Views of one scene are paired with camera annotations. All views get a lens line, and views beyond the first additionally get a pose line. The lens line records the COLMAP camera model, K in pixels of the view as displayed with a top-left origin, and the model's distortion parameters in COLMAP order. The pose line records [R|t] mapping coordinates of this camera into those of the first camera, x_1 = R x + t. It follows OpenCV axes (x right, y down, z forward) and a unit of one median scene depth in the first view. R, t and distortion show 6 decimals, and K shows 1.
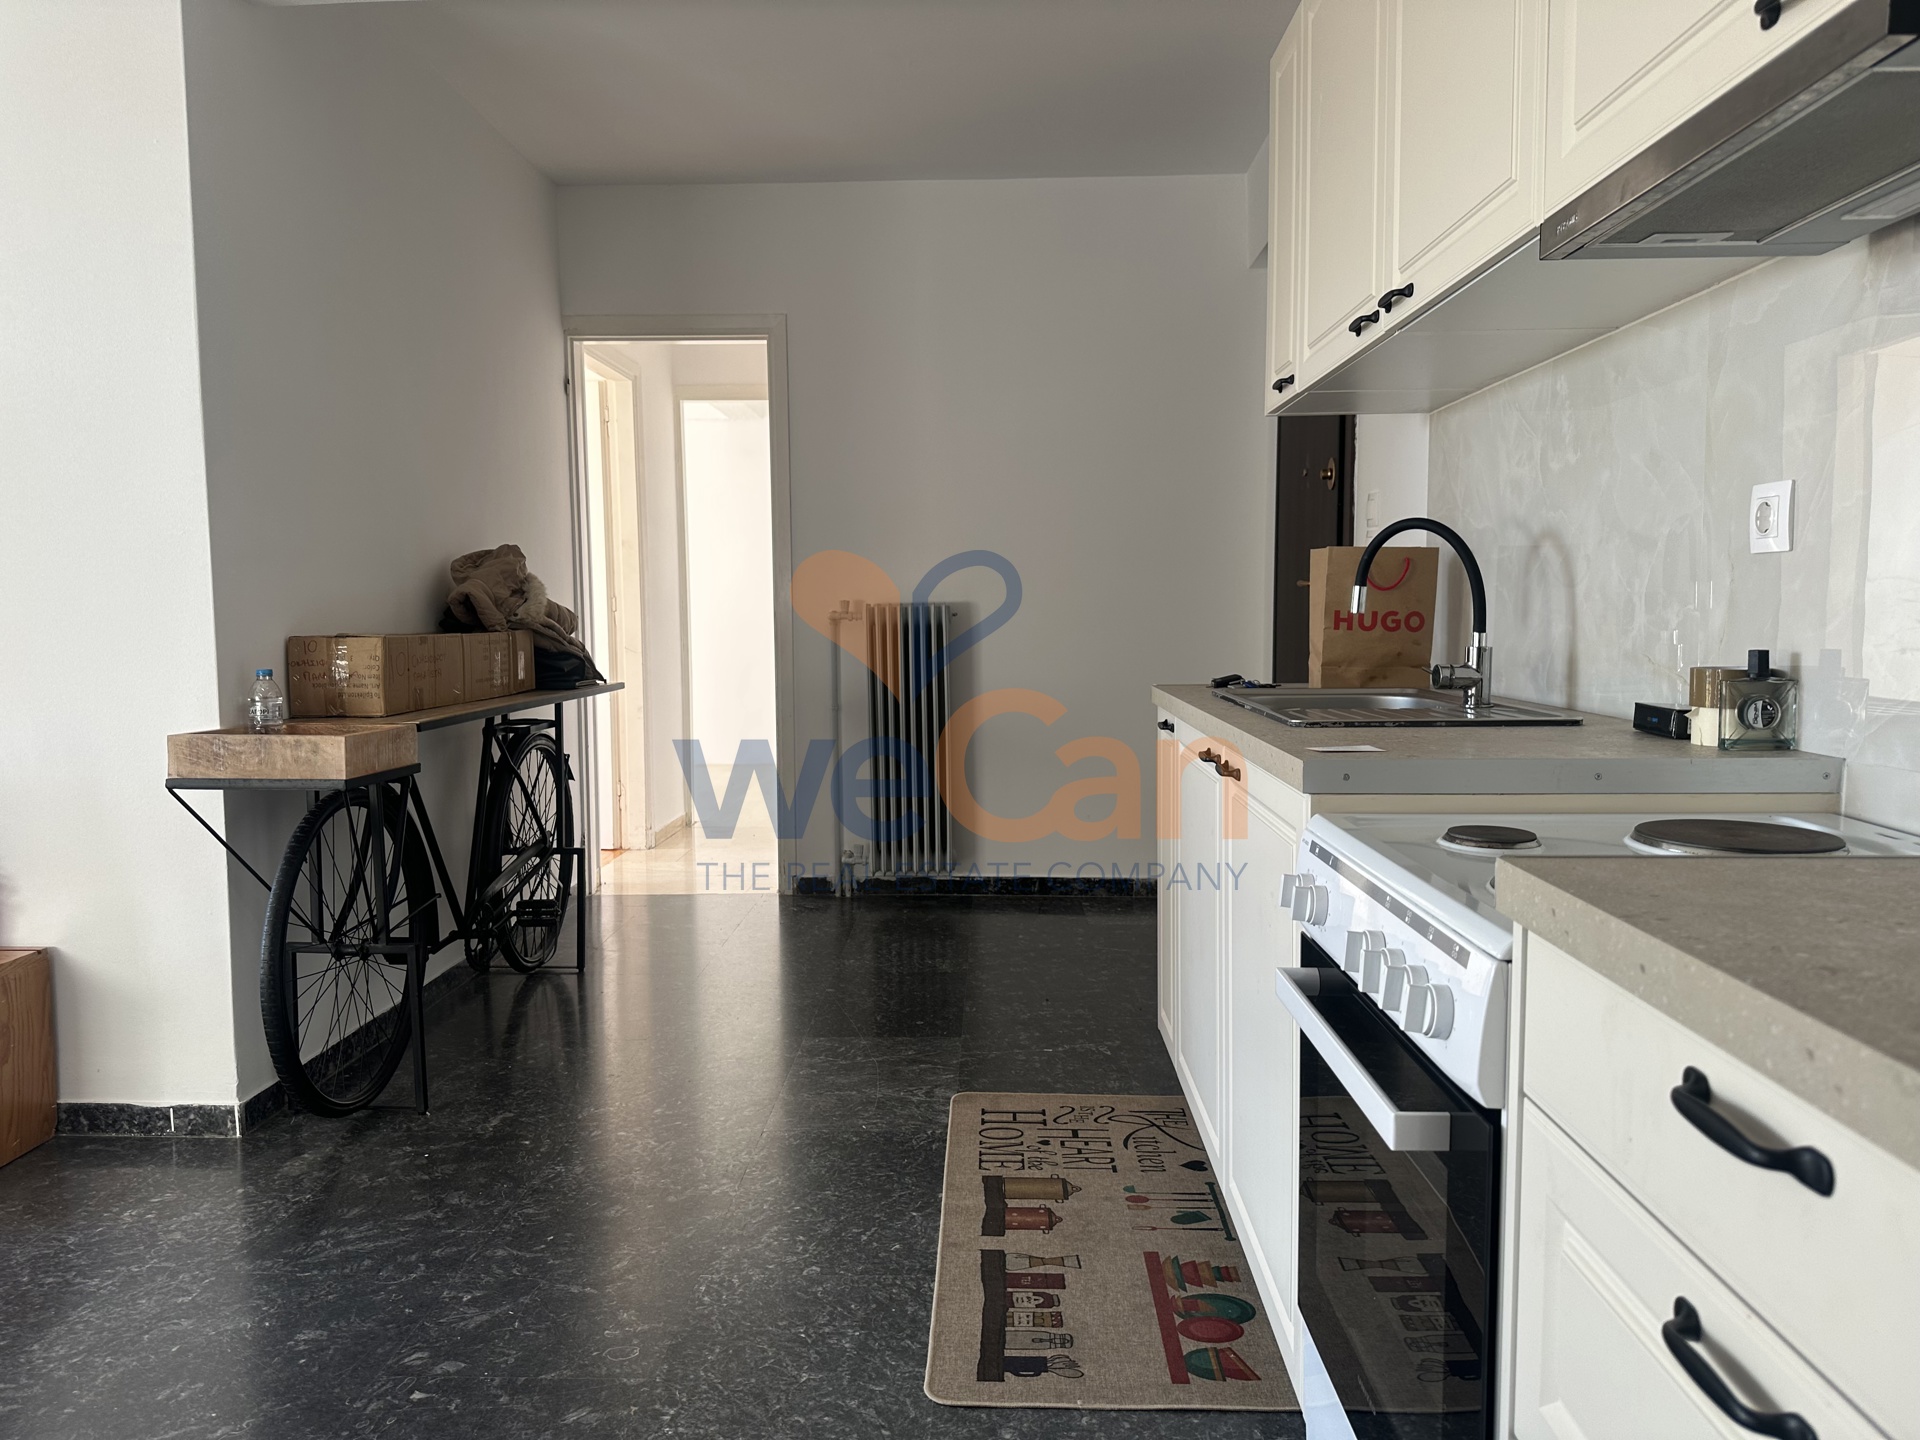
lens RADIAL K [[1354.6, 0, 954.4], [0, 1354.6, 724.6], [0, 0, 1]] dist [0.007095, -0.007768]
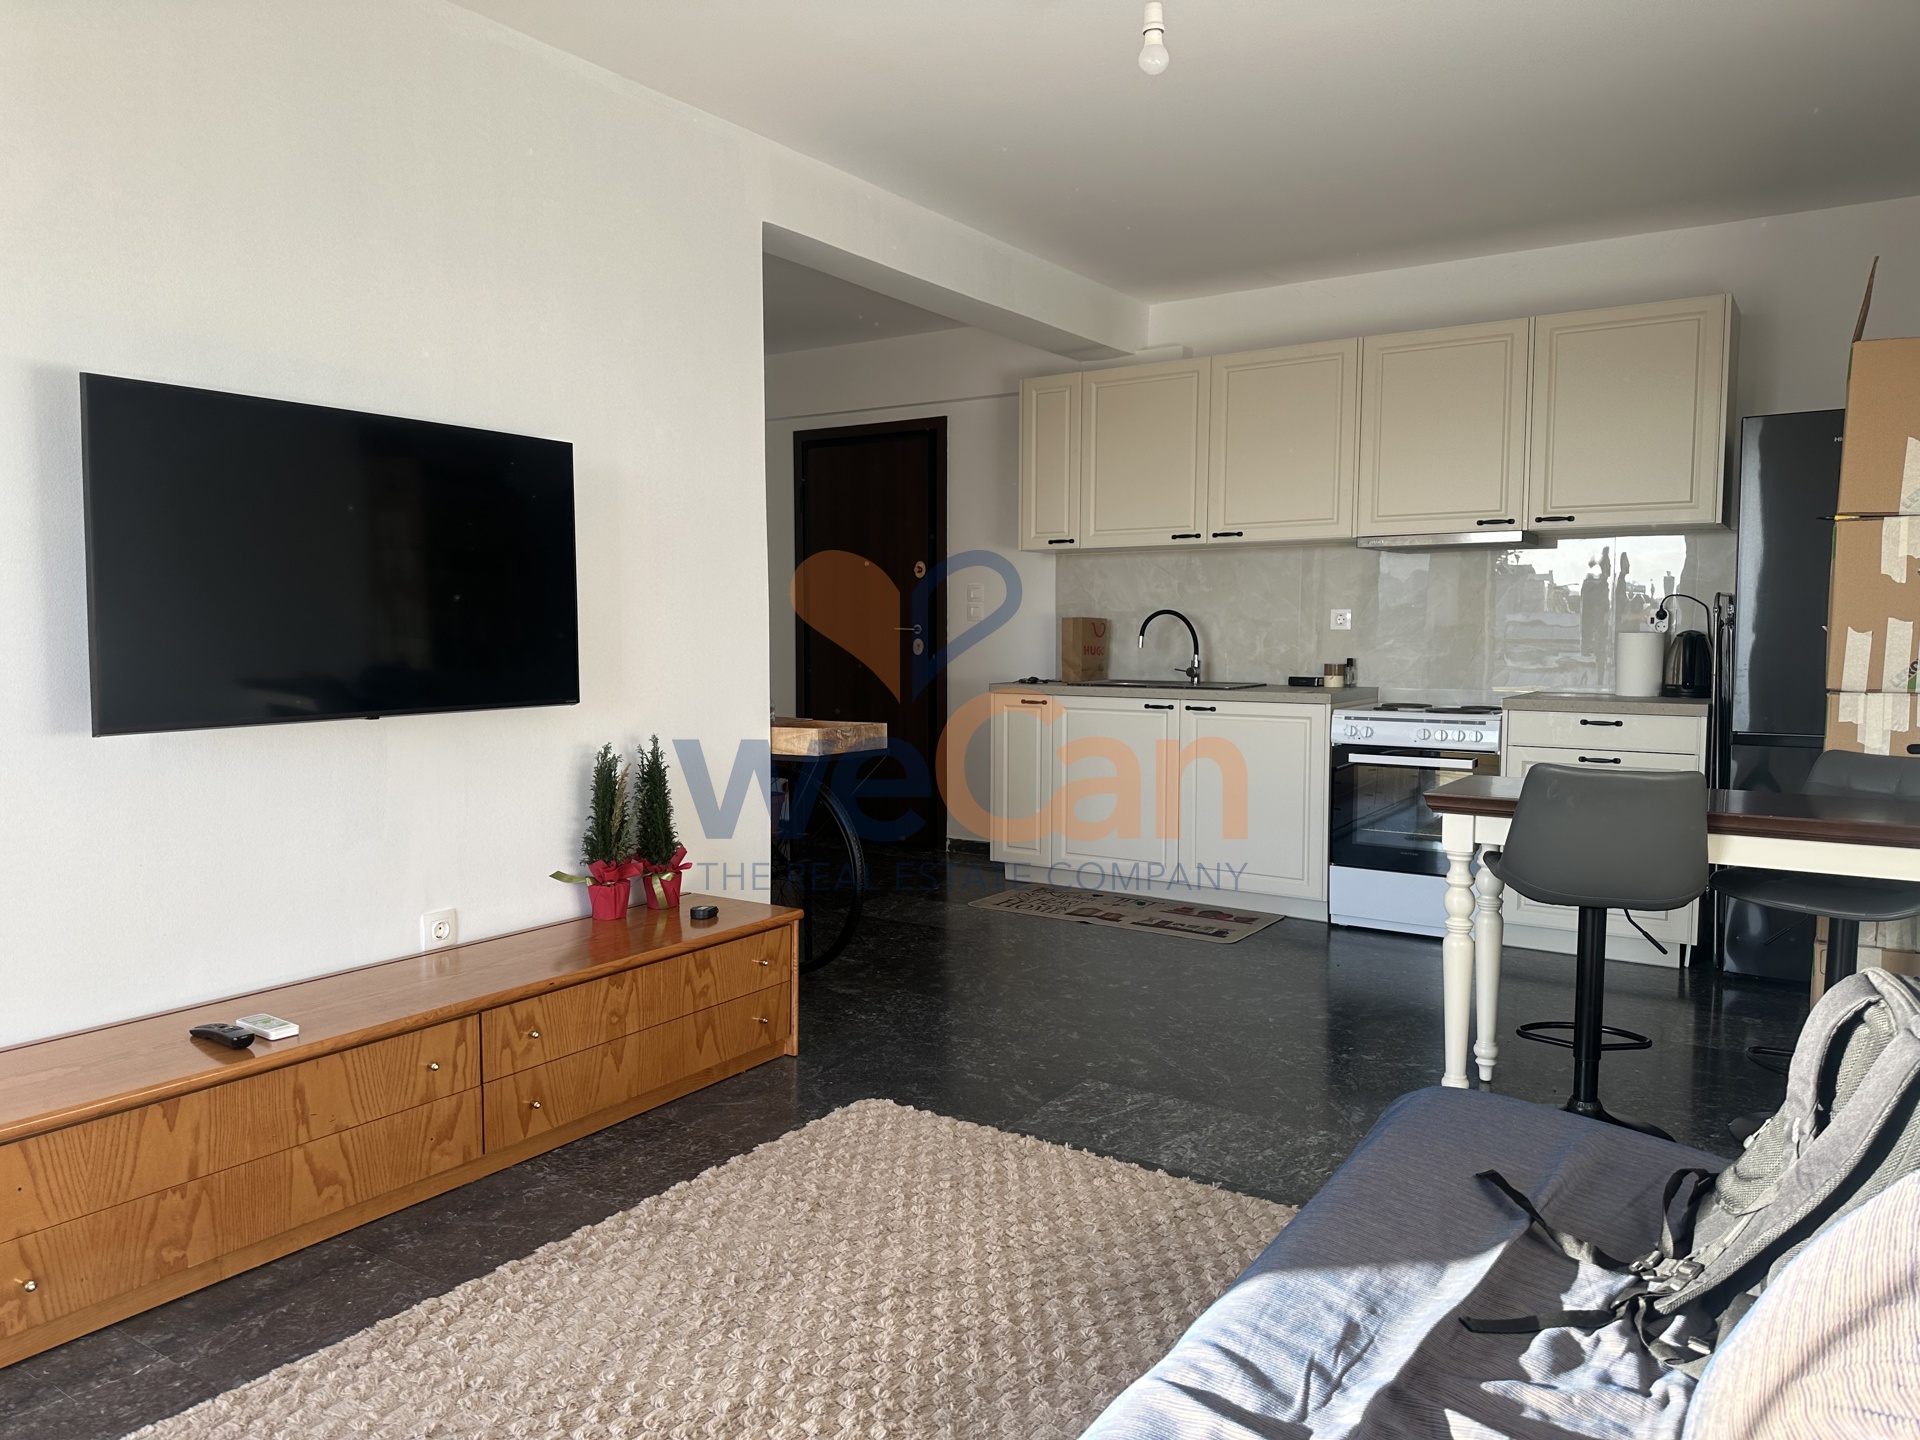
lens RADIAL K [[1343.8, 0, 951.1], [0, 1343.8, 725.8], [0, 0, 1]] dist [0.109112, -0.161629]
pose [[0.532046, -0.061522, 0.844477, -2.305214], [0.069743, 0.997152, 0.028704, -0.043061], [-0.843838, 0.043625, 0.534821, 0.008844]]
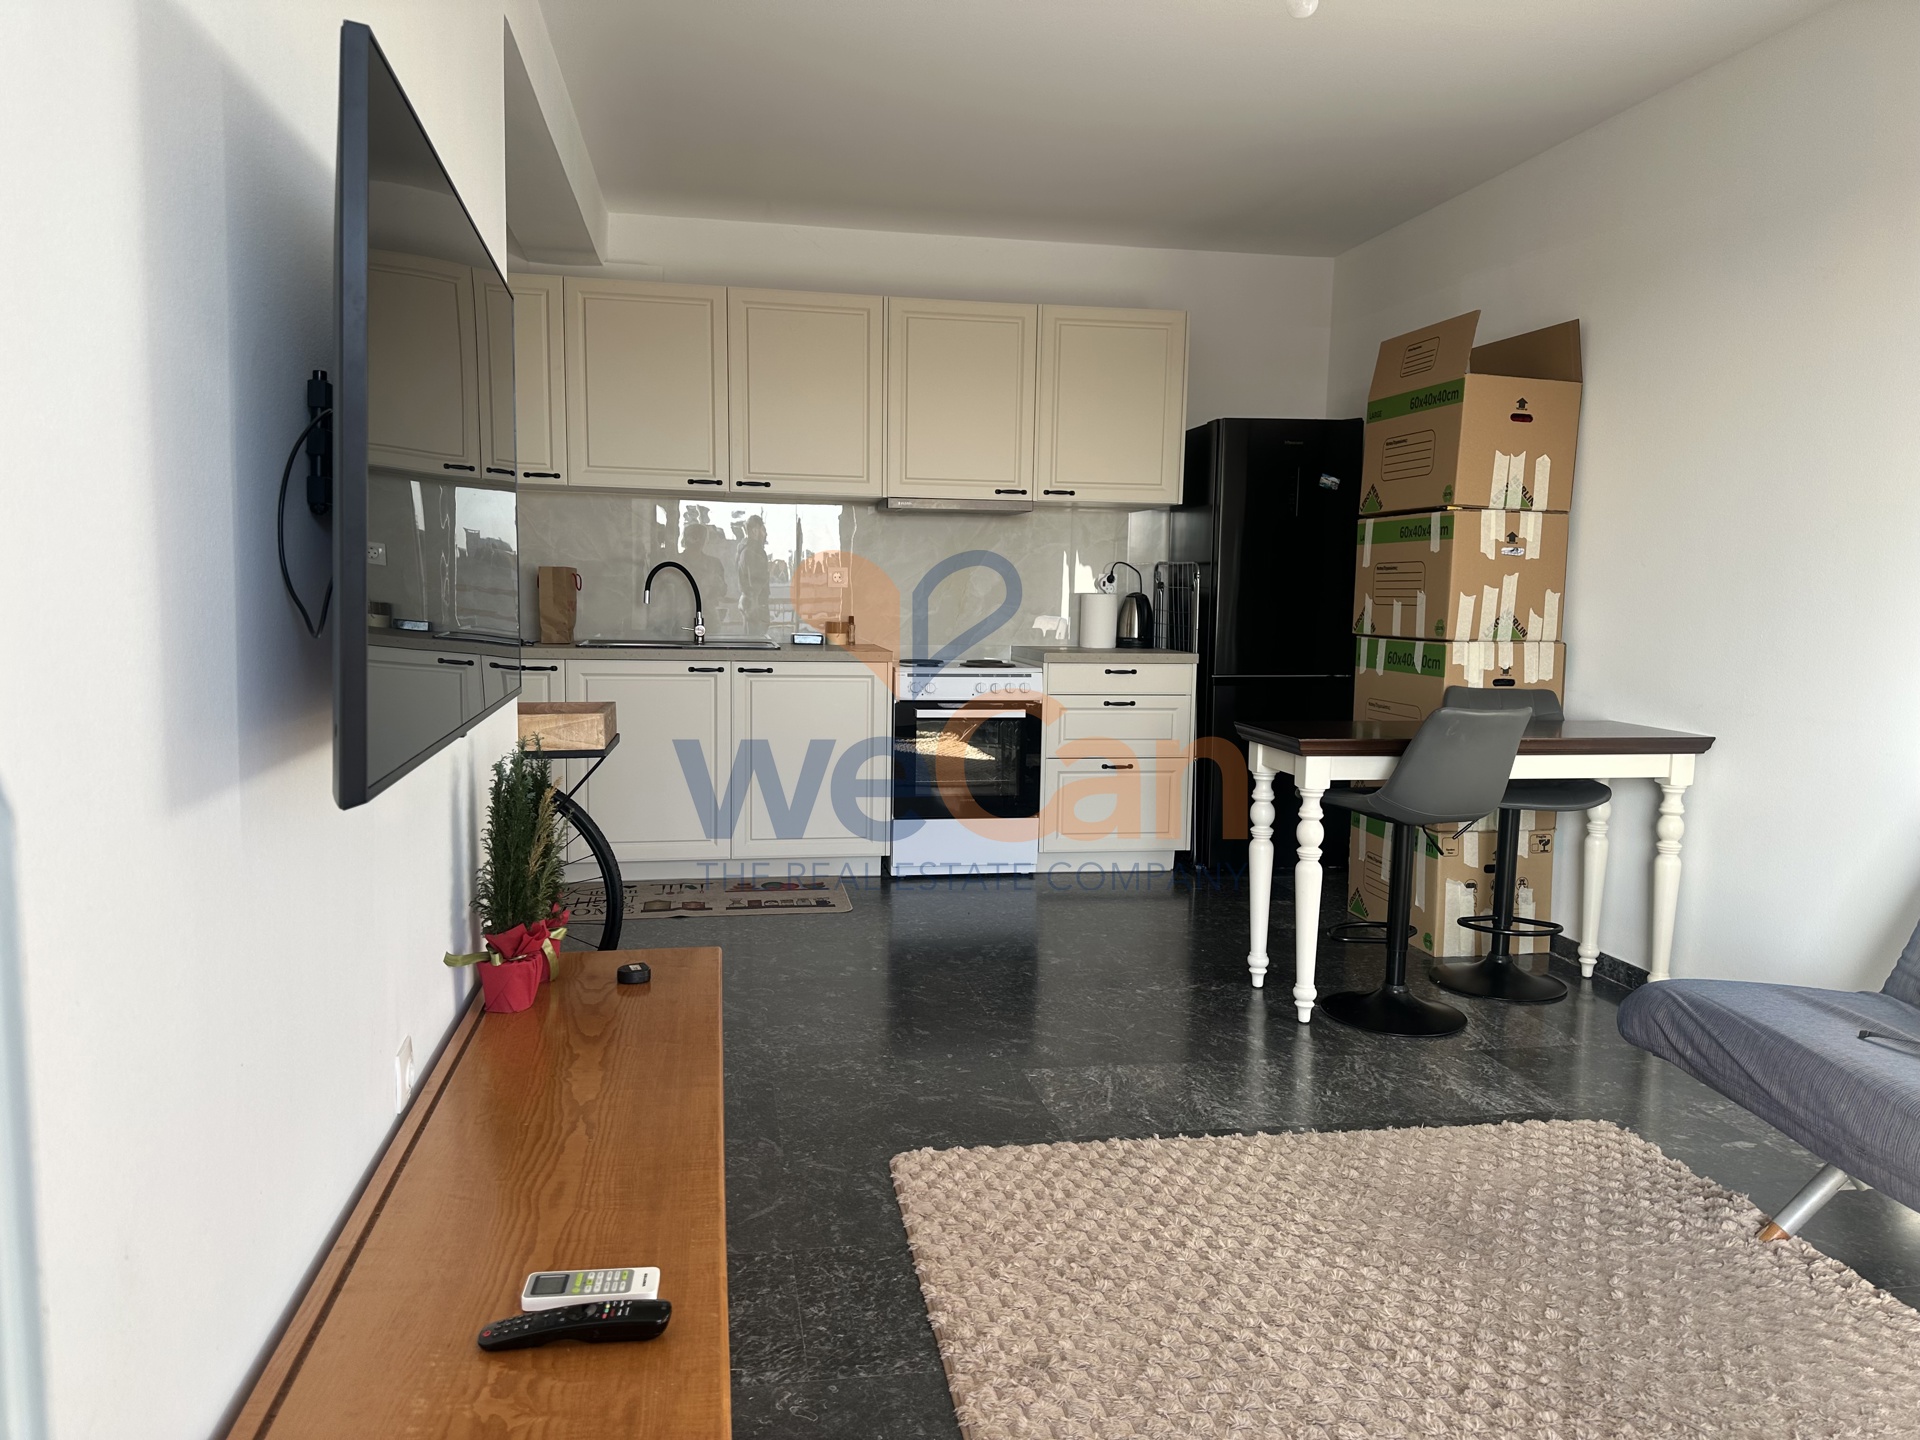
lens RADIAL K [[1343.8, 0, 951.1], [0, 1343.8, 725.8], [0, 0, 1]] dist [0.109112, -0.161629]
pose [[-0.208255, -0.103481, 0.972585, -2.294892], [0.066623, 0.990577, 0.119661, -0.138094], [-0.975803, 0.089717, -0.199398, 1.167851]]
